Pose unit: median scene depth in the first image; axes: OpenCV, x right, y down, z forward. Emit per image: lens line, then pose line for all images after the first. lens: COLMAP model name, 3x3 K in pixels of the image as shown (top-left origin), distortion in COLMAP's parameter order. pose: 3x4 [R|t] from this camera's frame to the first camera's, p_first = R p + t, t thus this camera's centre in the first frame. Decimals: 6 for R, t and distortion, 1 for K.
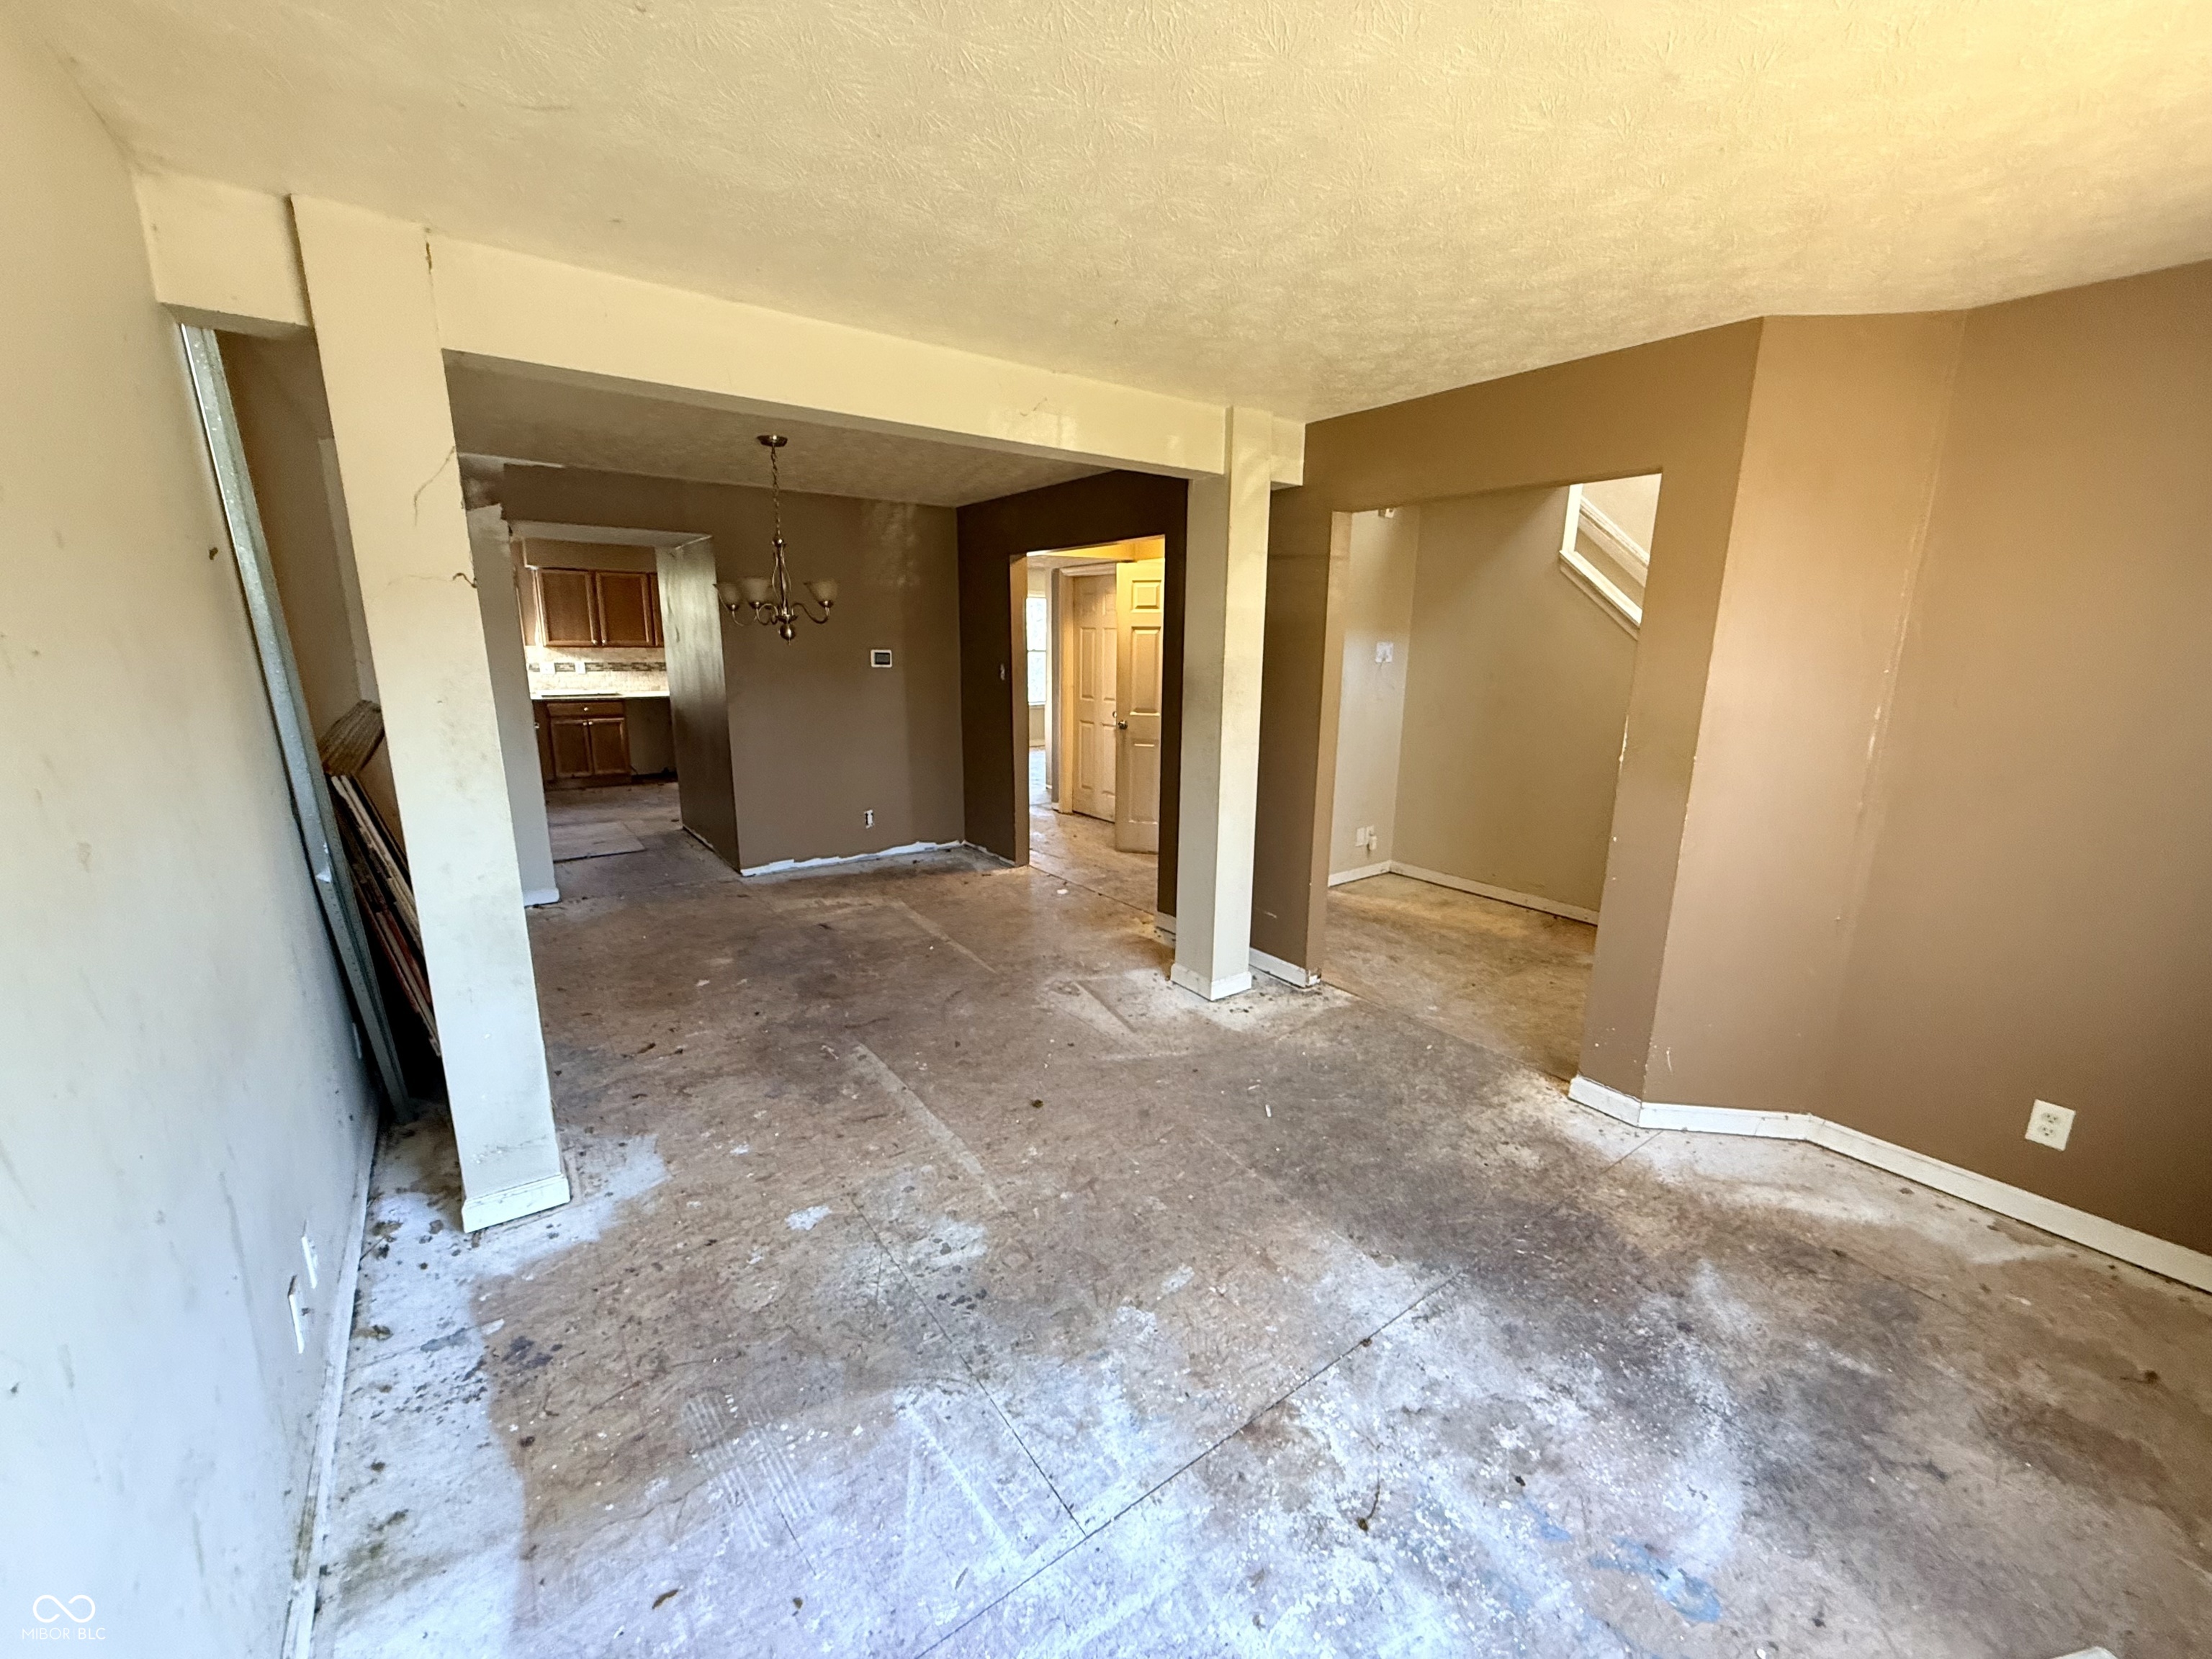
lens RADIAL K [[883.7, 0, 1107.7], [0, 883.7, 833.3], [0, 0, 1]] dist [0.001663, -0.000048]
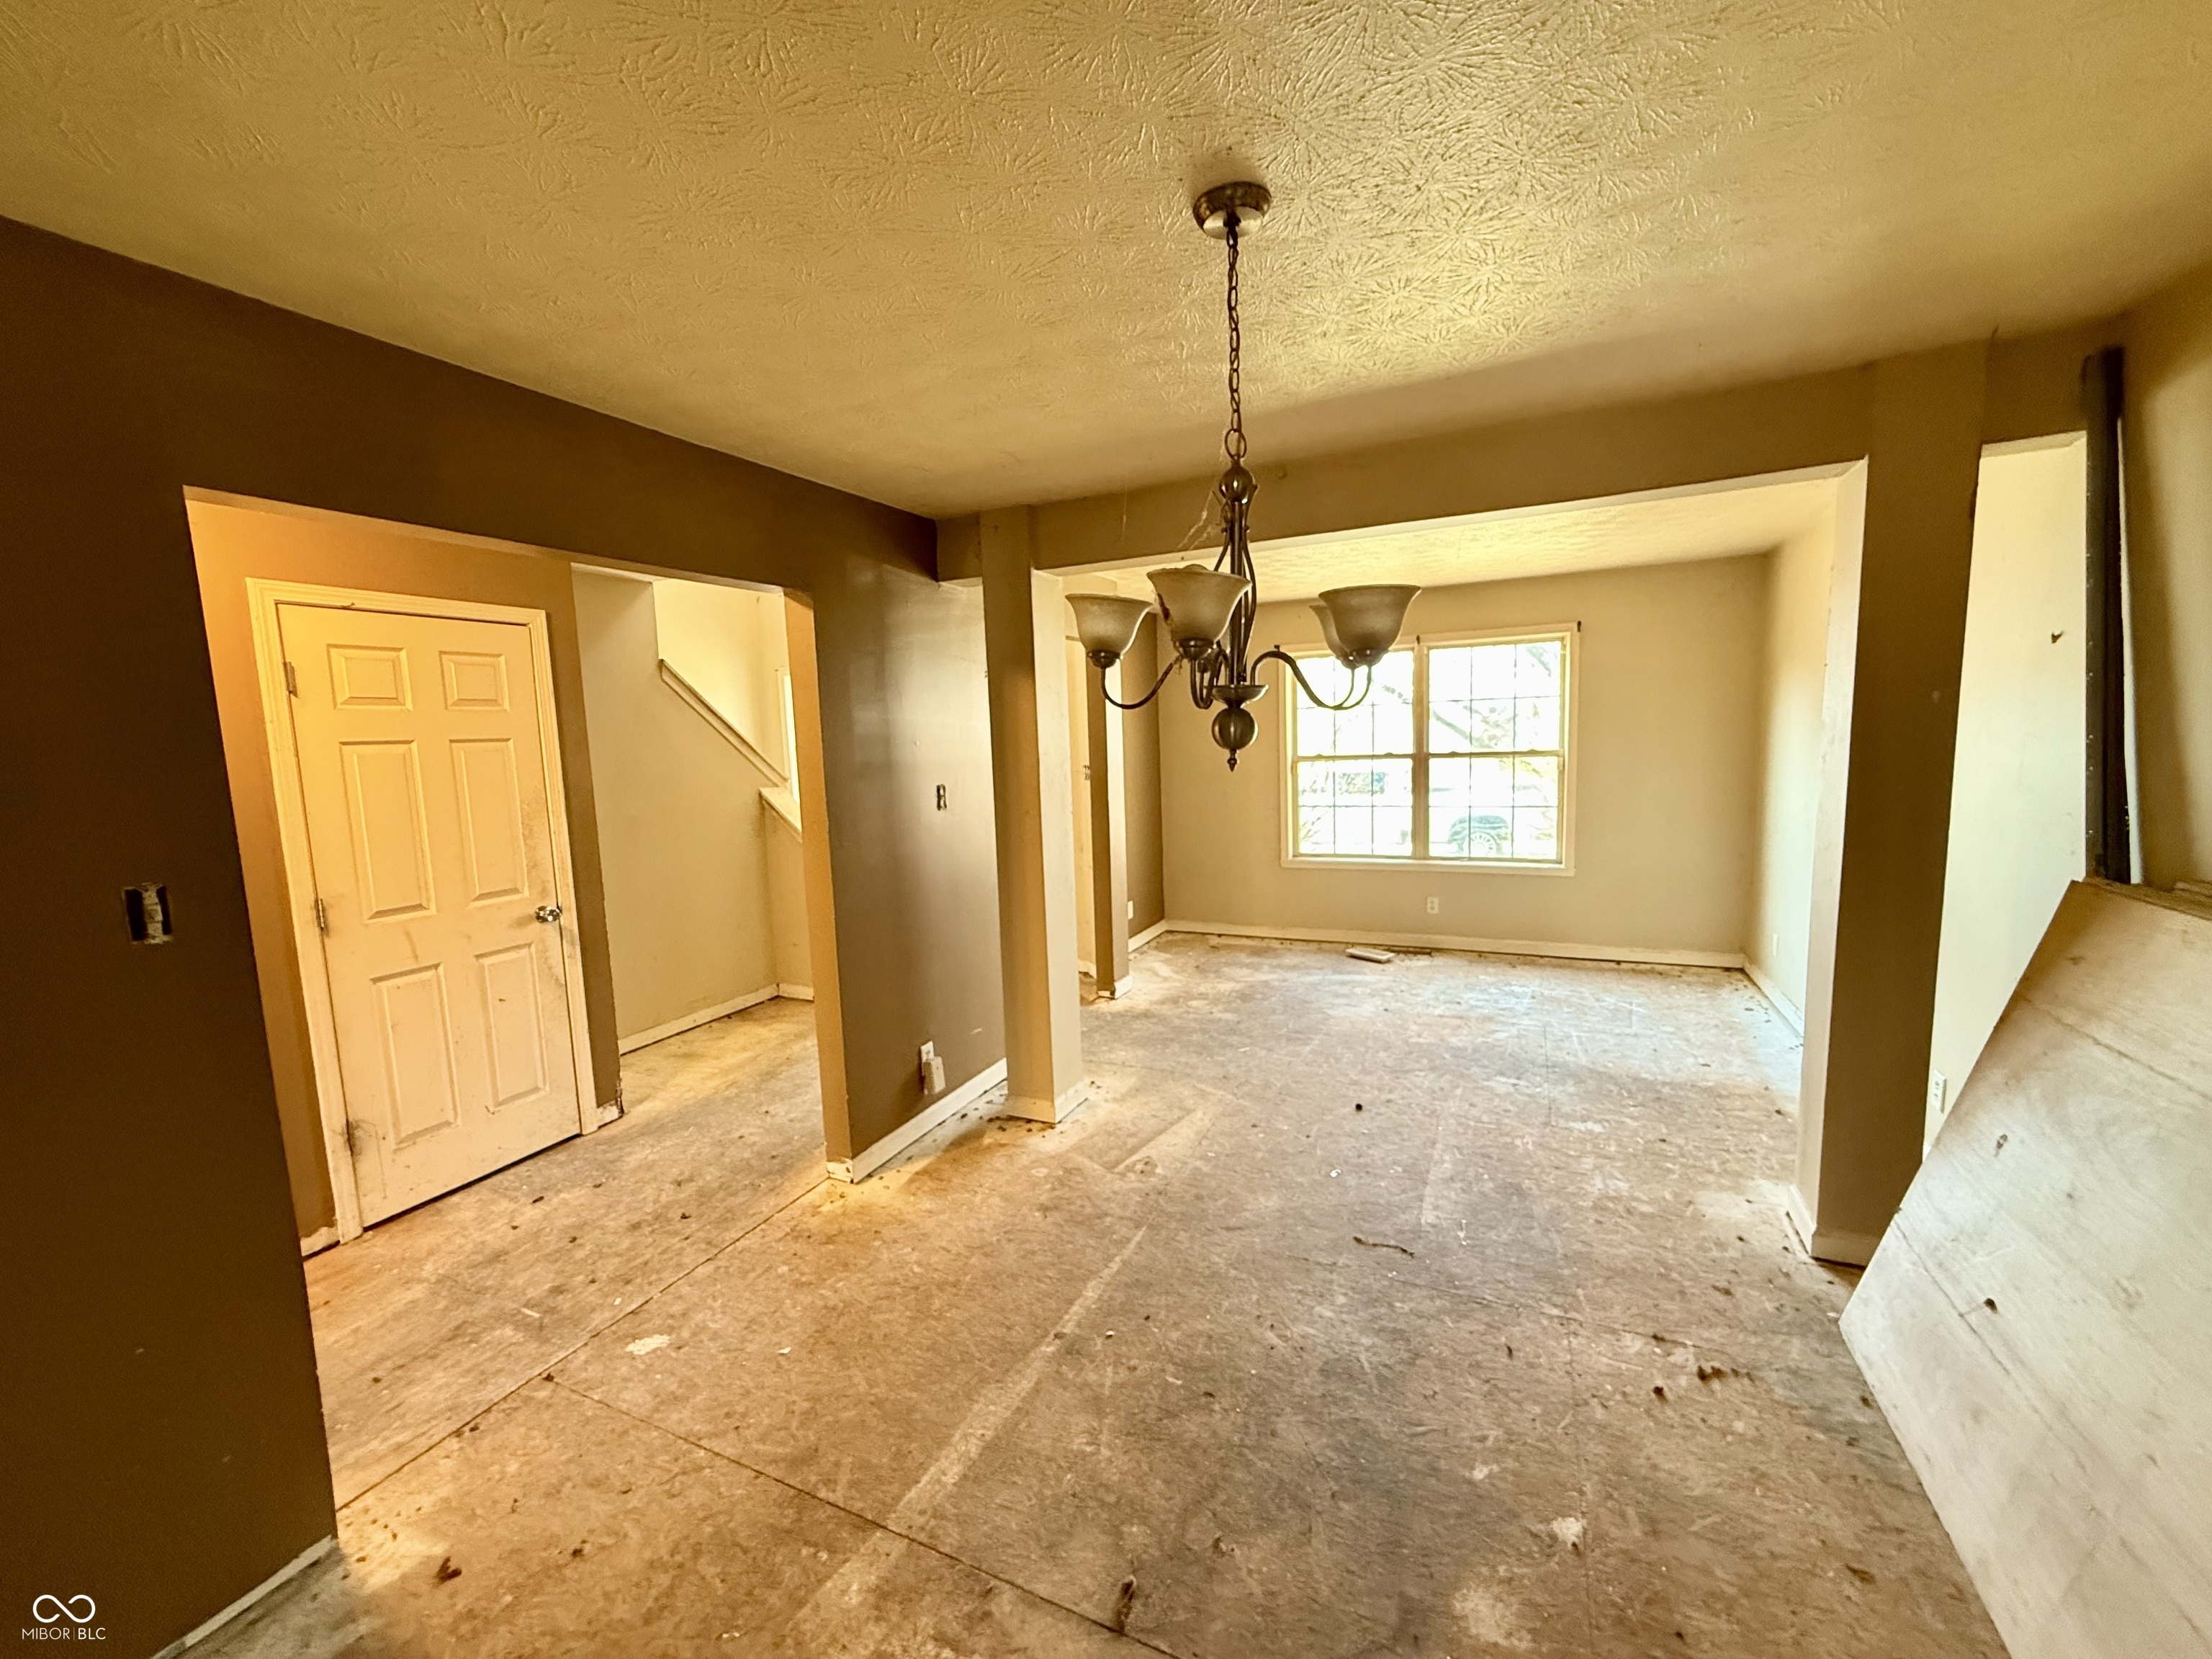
lens RADIAL K [[883.7, 0, 1106.8], [0, 883.7, 830.6], [0, 0, 1]] dist [0.001663, -0.000048]
pose [[-0.480414, -0.091261, 0.872281, -0.763896], [0.224665, 0.948581, 0.222979, -0.322325], [-0.847778, 0.303094, -0.435208, 1.404420]]
